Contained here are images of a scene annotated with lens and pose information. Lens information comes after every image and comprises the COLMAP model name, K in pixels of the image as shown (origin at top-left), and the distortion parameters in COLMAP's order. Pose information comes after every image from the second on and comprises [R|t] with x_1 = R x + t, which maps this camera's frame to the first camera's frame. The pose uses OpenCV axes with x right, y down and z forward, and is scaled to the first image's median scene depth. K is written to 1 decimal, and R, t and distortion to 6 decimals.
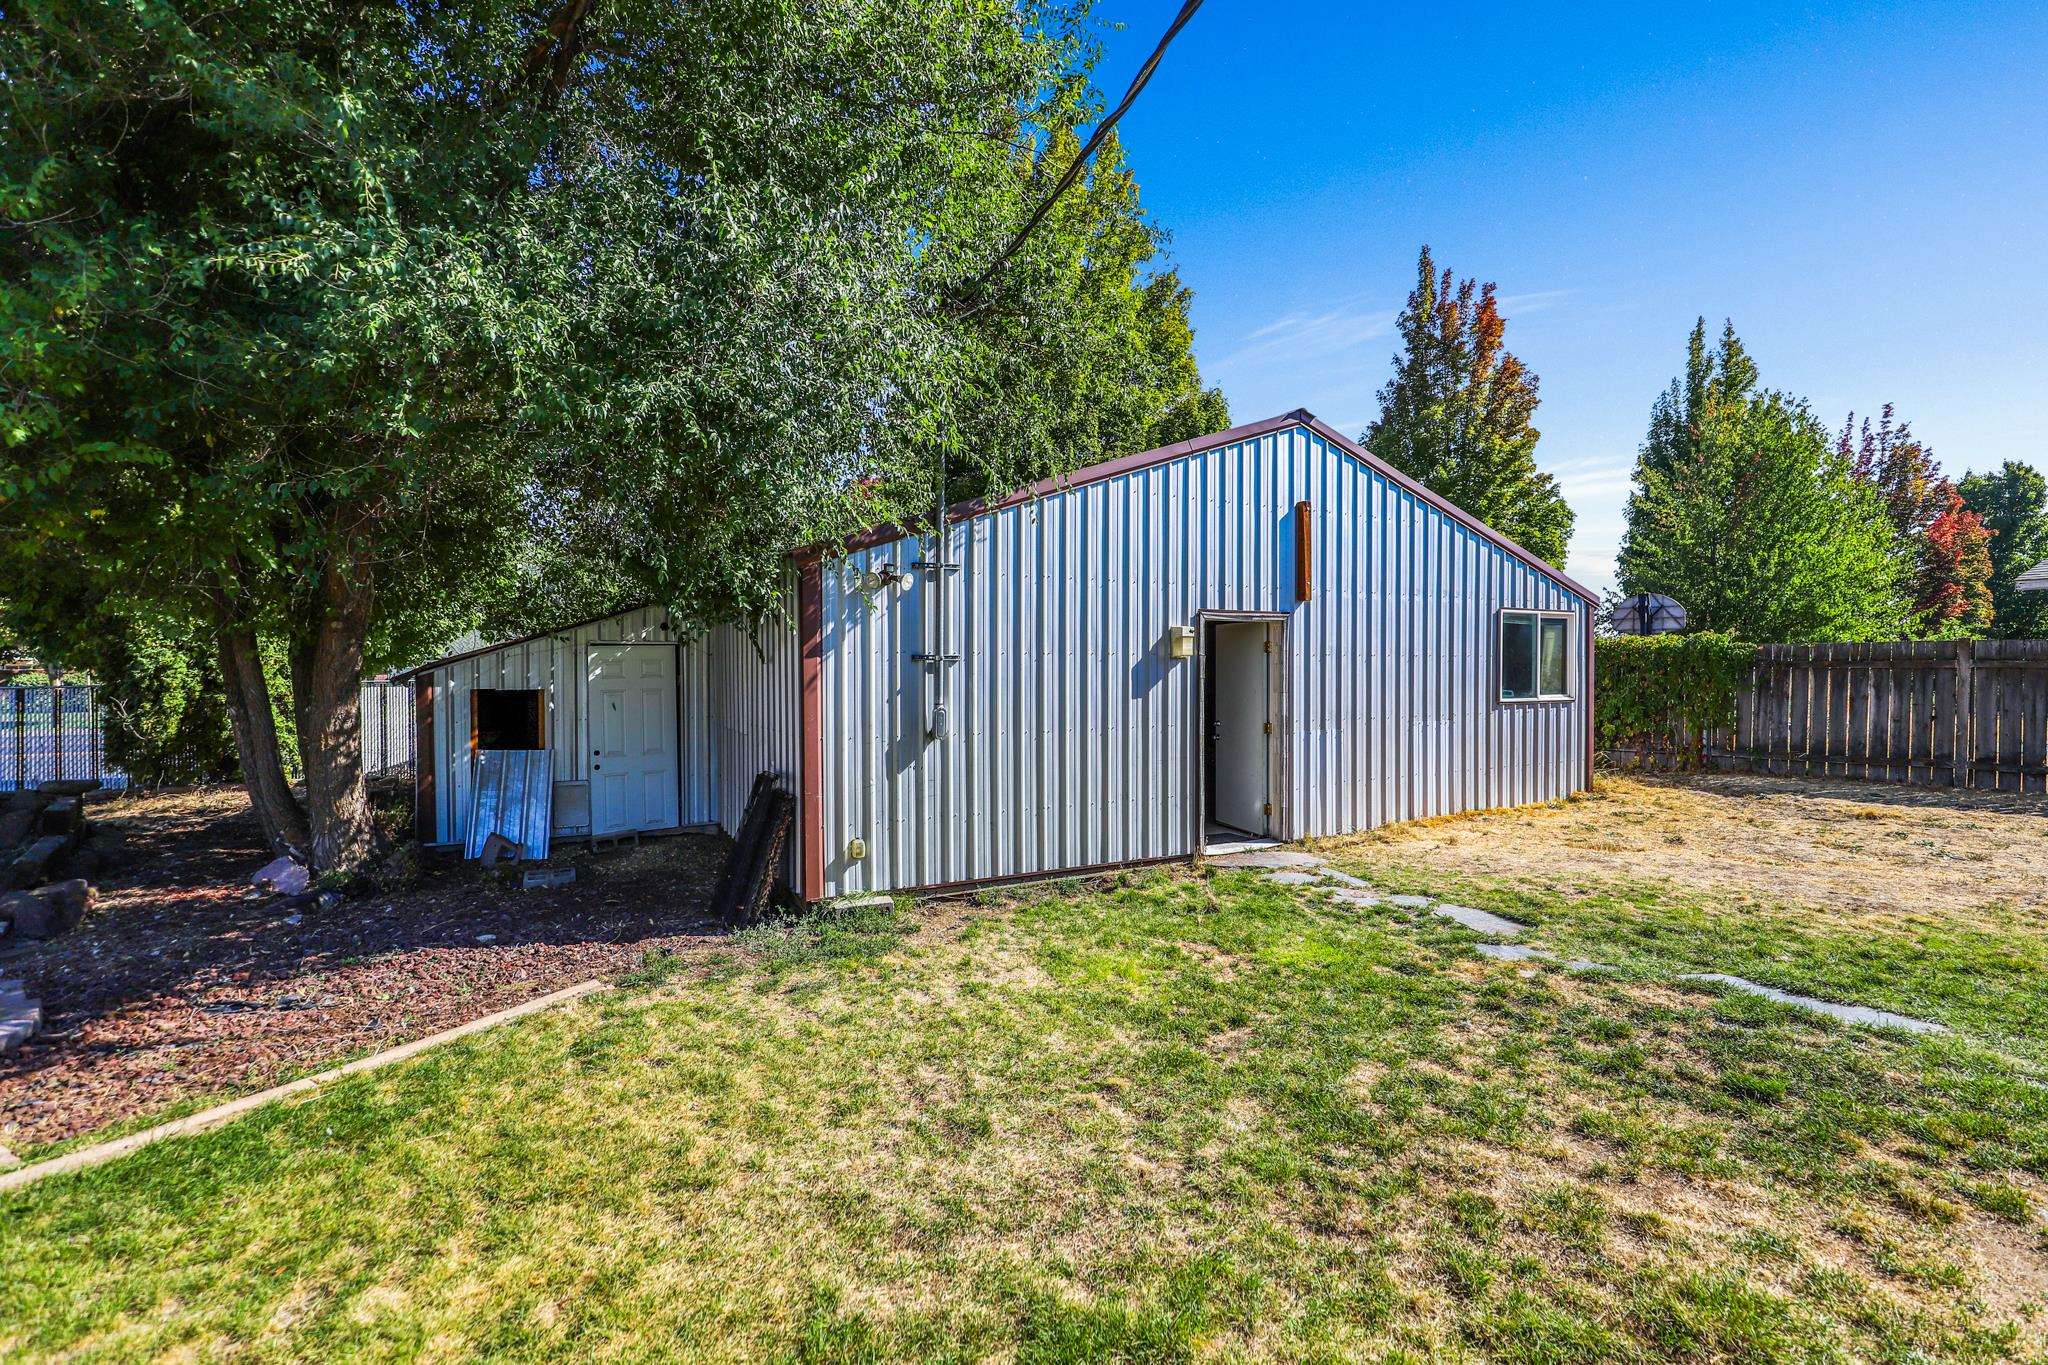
lens RADIAL K [[931.9, 0, 1045.6], [0, 931.9, 673.5], [0, 0, 1]] dist [-0.010002, 0.000132]
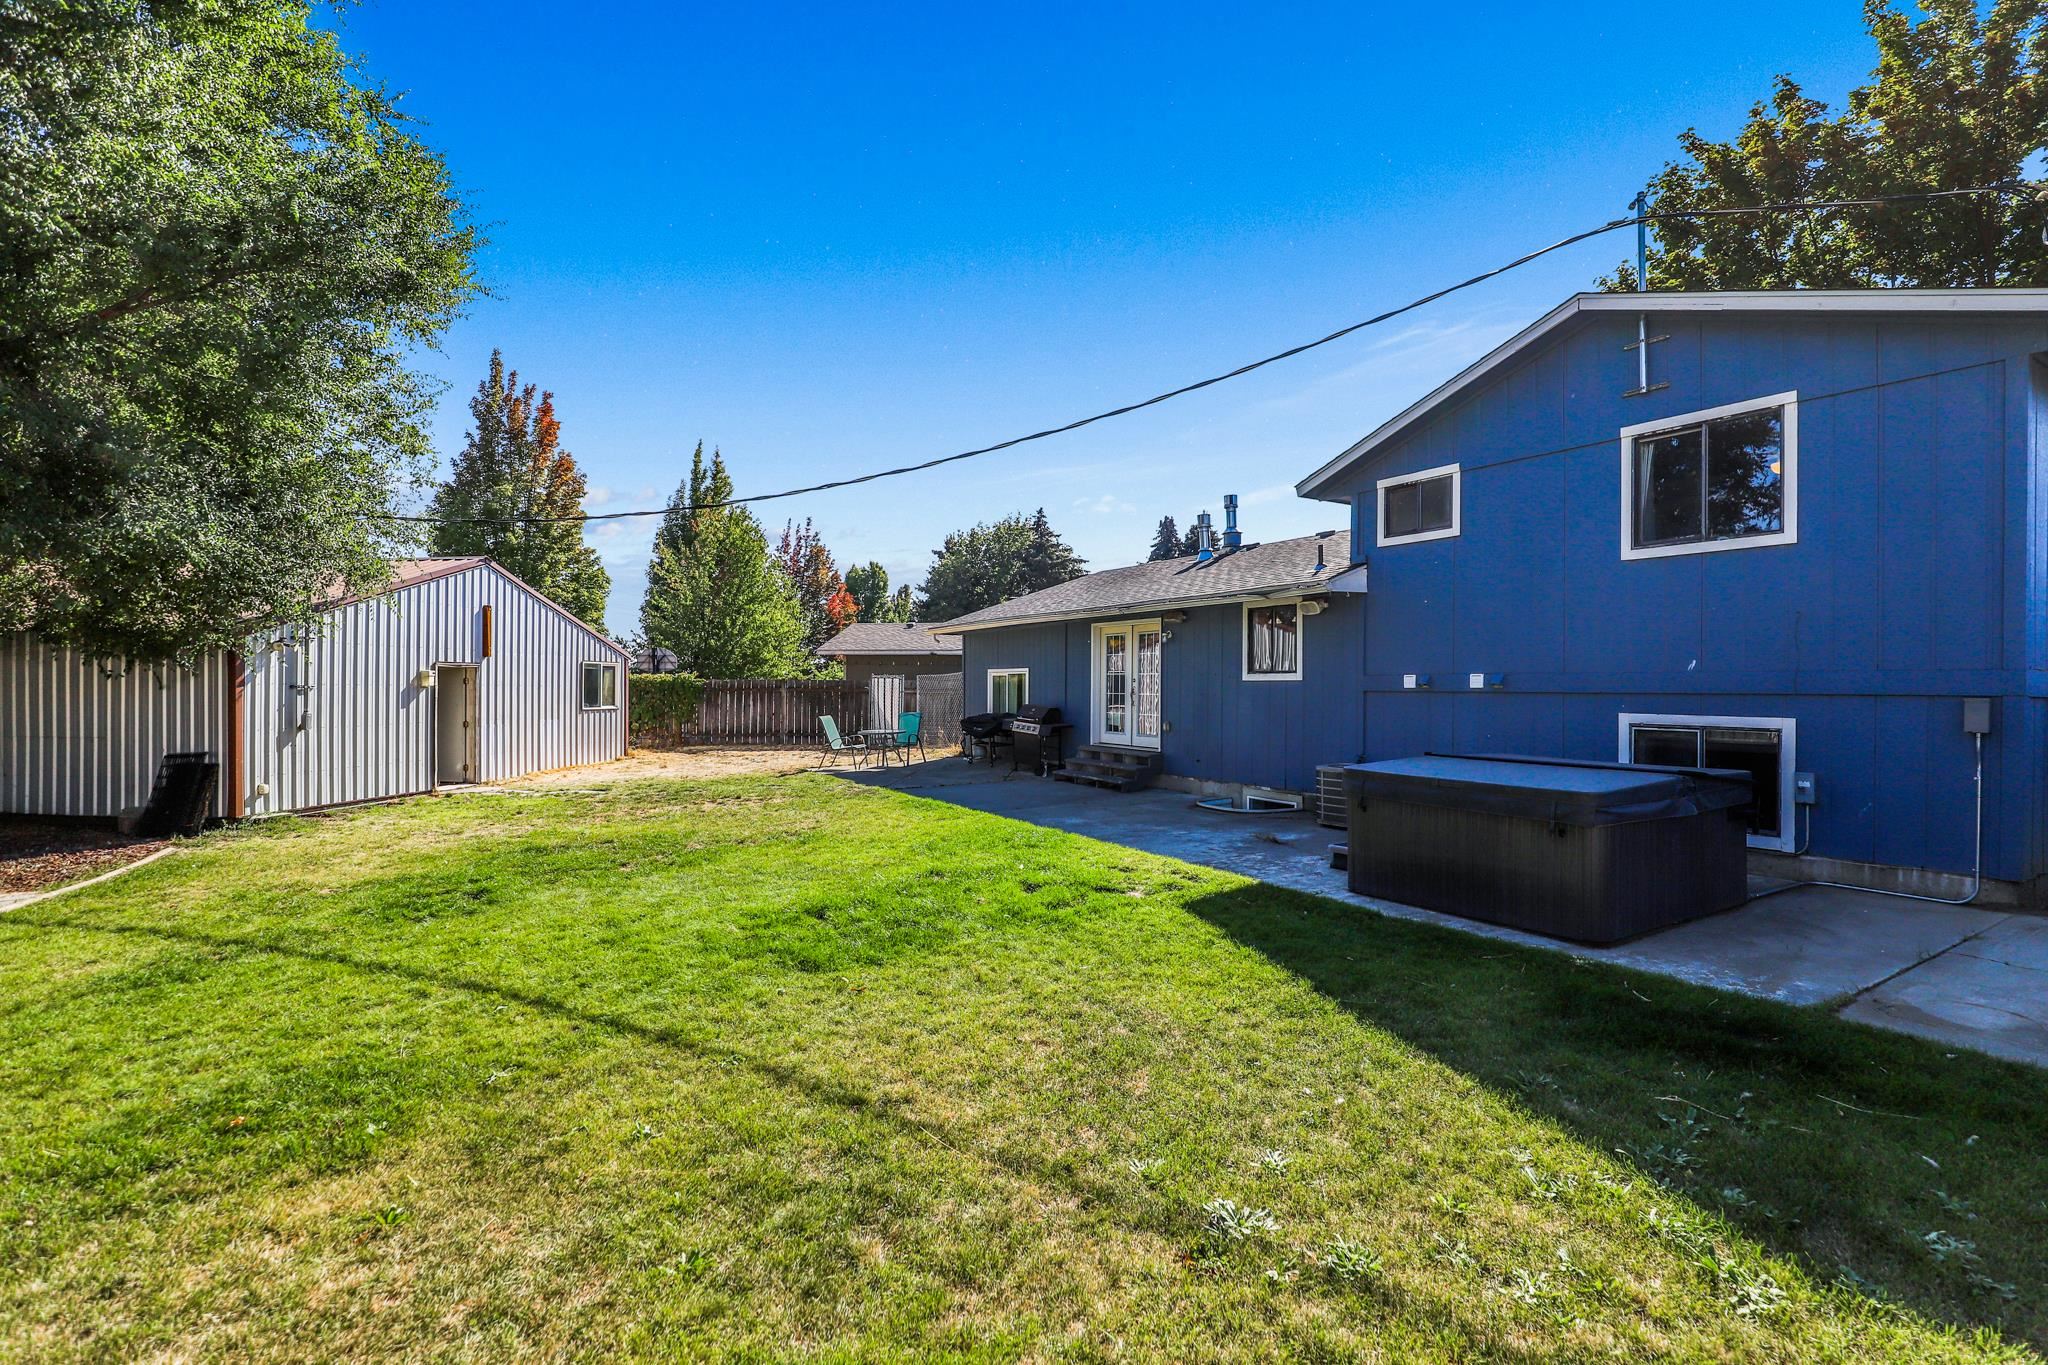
lens RADIAL K [[931.9, 0, 1045.6], [0, 931.9, 673.5], [0, 0, 1]] dist [-0.010002, 0.000132]
pose [[0.571749, 0.012685, 0.820331, -0.353272], [0.010394, 0.999688, -0.022703, 0.006377], [-0.820363, 0.021507, 0.571439, -0.576447]]
